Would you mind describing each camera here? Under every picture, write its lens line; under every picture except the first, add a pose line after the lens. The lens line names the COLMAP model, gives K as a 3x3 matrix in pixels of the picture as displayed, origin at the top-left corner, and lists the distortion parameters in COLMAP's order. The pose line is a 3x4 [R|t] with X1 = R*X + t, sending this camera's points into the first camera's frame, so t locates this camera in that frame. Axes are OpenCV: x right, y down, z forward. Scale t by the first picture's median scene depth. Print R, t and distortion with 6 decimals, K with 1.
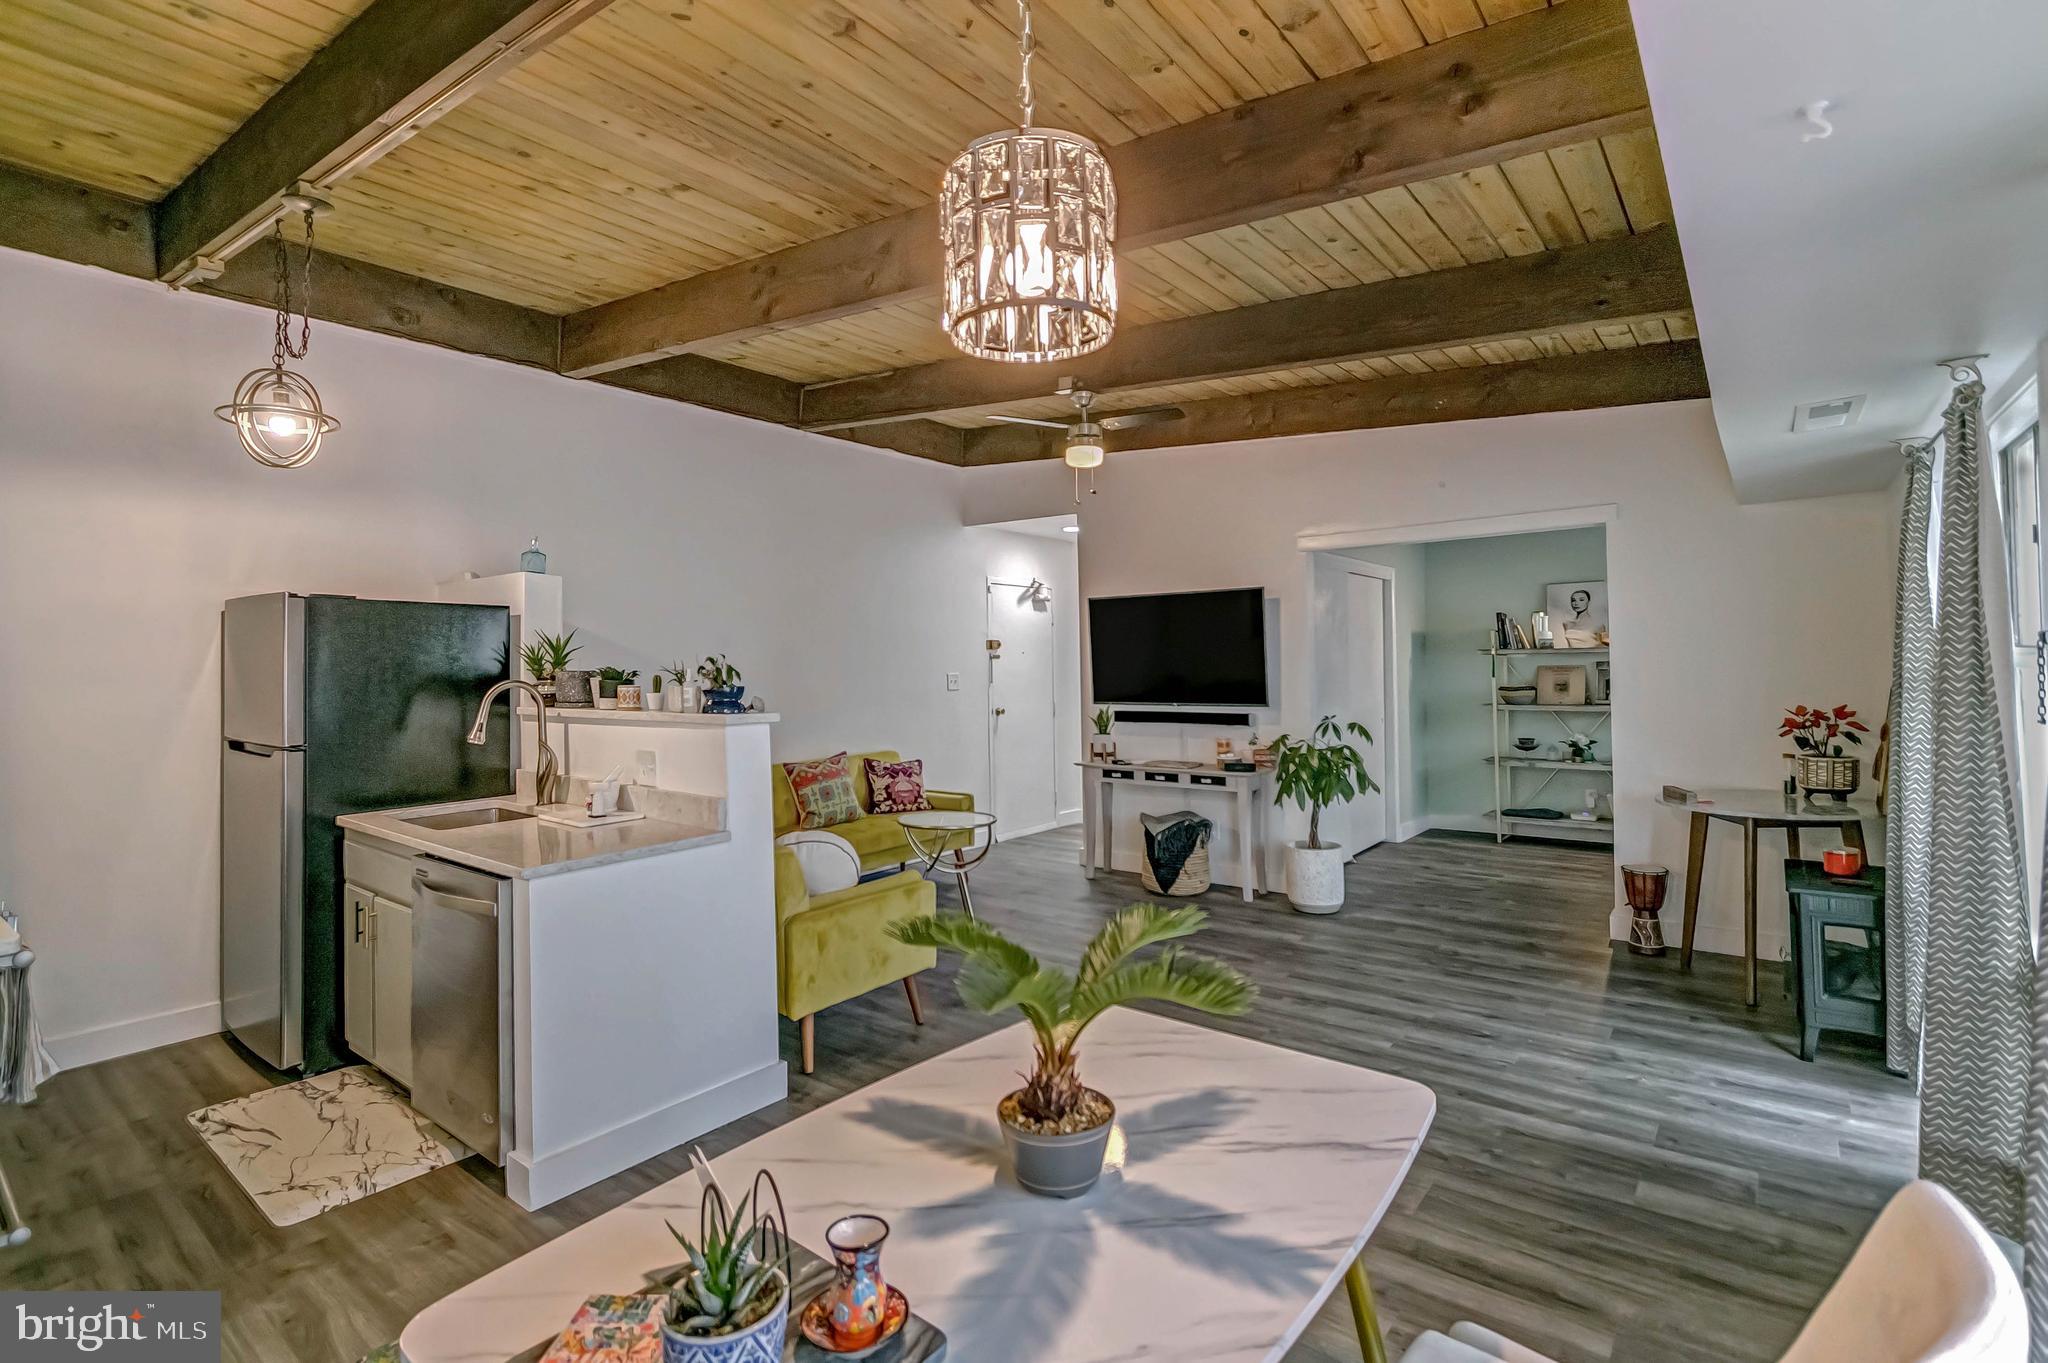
lens RADIAL K [[966.5, 0, 995.7], [0, 966.5, 659.0], [0, 0, 1]] dist [0.009981, -0.006209]
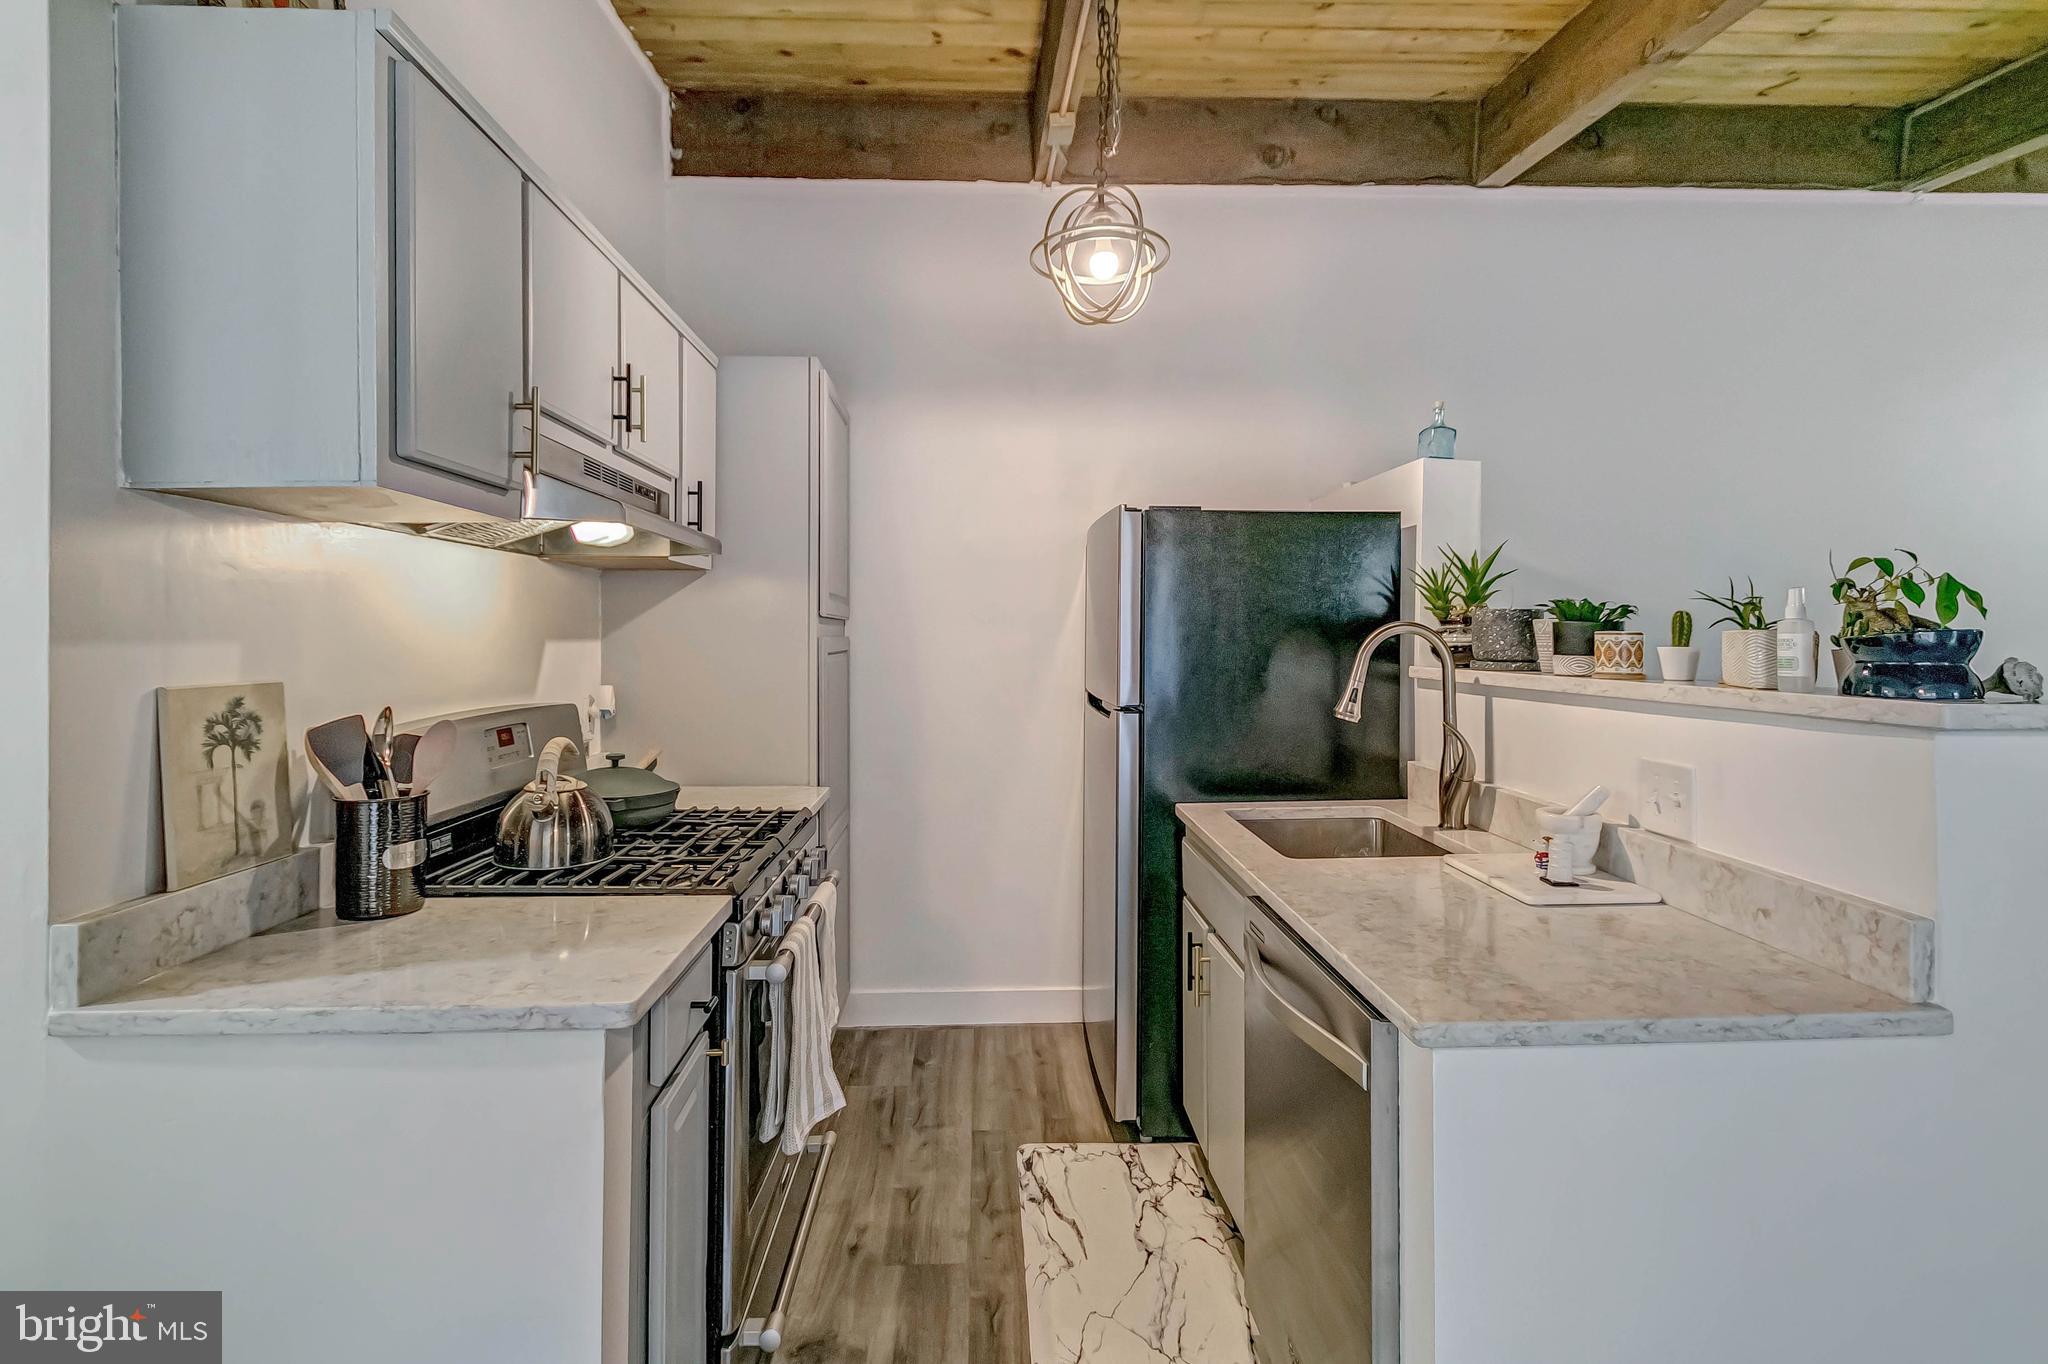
lens RADIAL K [[966.5, 0, 1018.0], [0, 966.5, 637.3], [0, 0, 1]] dist [0.009981, -0.006209]
pose [[0.659975, 0.013616, -0.751164, -0.132024], [-0.001058, 0.999852, 0.017194, 0.014594], [0.751287, -0.010553, 0.659892, 0.273010]]
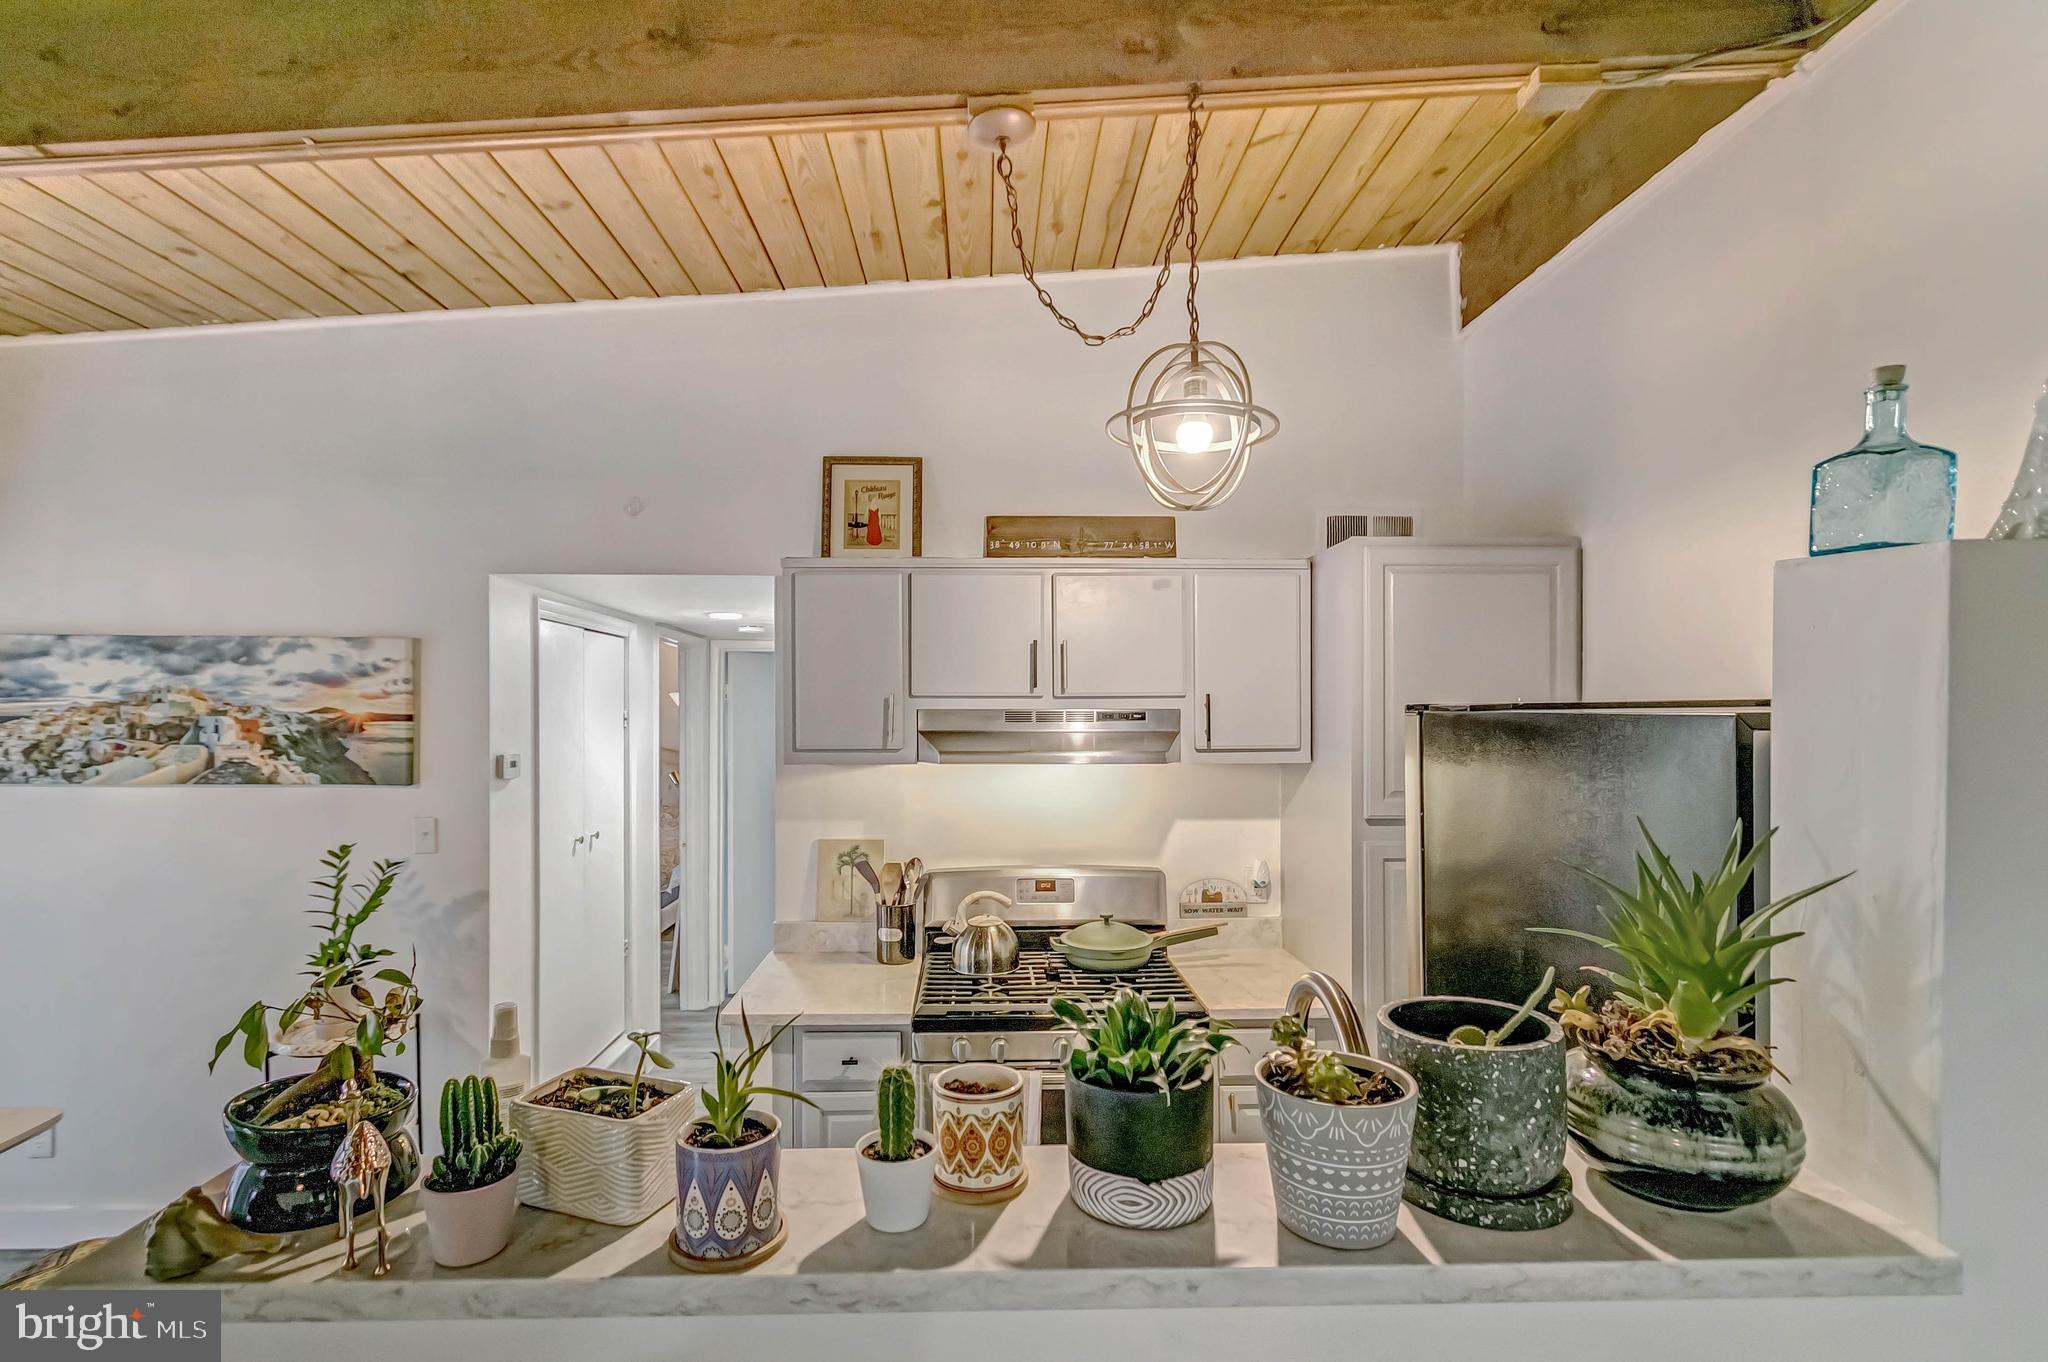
lens RADIAL K [[966.5, 0, 1003.0], [0, 966.5, 711.4], [0, 0, 1]] dist [0.009981, -0.006209]
pose [[-0.758938, 0.014482, -0.651002, -0.151173], [0.017761, 0.999841, 0.001537, -0.044923], [0.650921, -0.010395, -0.759075, 0.788953]]
